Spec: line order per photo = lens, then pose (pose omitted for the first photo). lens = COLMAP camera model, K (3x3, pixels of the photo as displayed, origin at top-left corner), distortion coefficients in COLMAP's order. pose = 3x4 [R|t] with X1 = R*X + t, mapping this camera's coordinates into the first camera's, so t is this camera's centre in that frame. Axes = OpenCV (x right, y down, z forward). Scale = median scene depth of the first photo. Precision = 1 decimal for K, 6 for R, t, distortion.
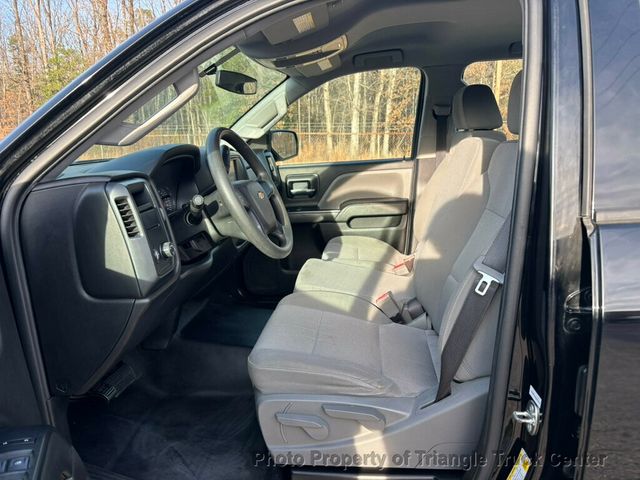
lens RADIAL K [[483.8, 0, 320.0], [0, 483.8, 240.0], [0, 0, 1]] dist [0.043462, -0.048778]
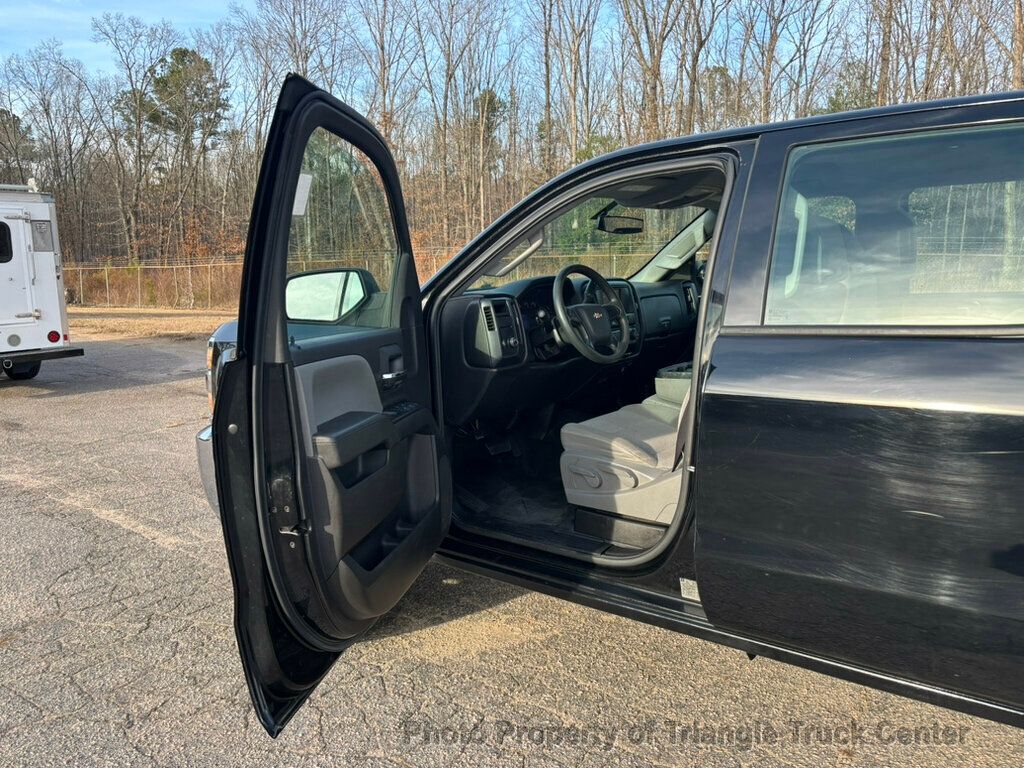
lens RADIAL K [[774.1, 0, 512.0], [0, 774.1, 384.0], [0, 0, 1]] dist [0.043462, -0.048778]
pose [[0.838853, 0.104740, -0.534186, 0.443797], [-0.127259, 0.991855, -0.005363, 0.071678], [0.529274, 0.072479, 0.845350, -0.479494]]
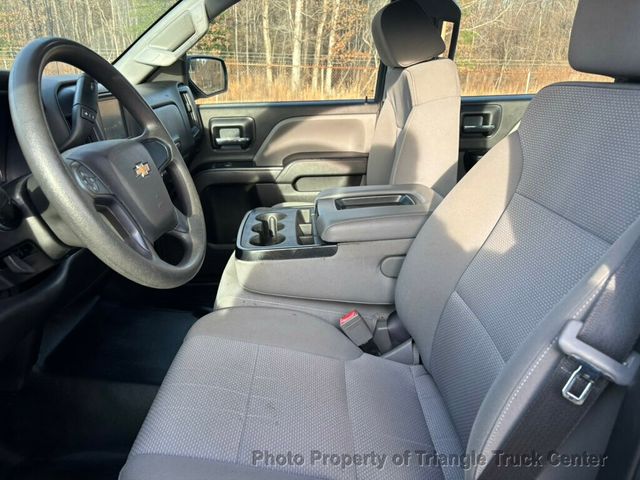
lens RADIAL K [[488.6, 0, 322.8], [0, 488.6, 235.4], [0, 0, 1]] dist [-0.012883, -0.000602]
pose [[0.991855, -0.006079, 0.127229, 0.005759], [-0.008885, 0.993125, 0.116721, -0.045315], [-0.127064, -0.116901, 0.984982, 0.224285]]
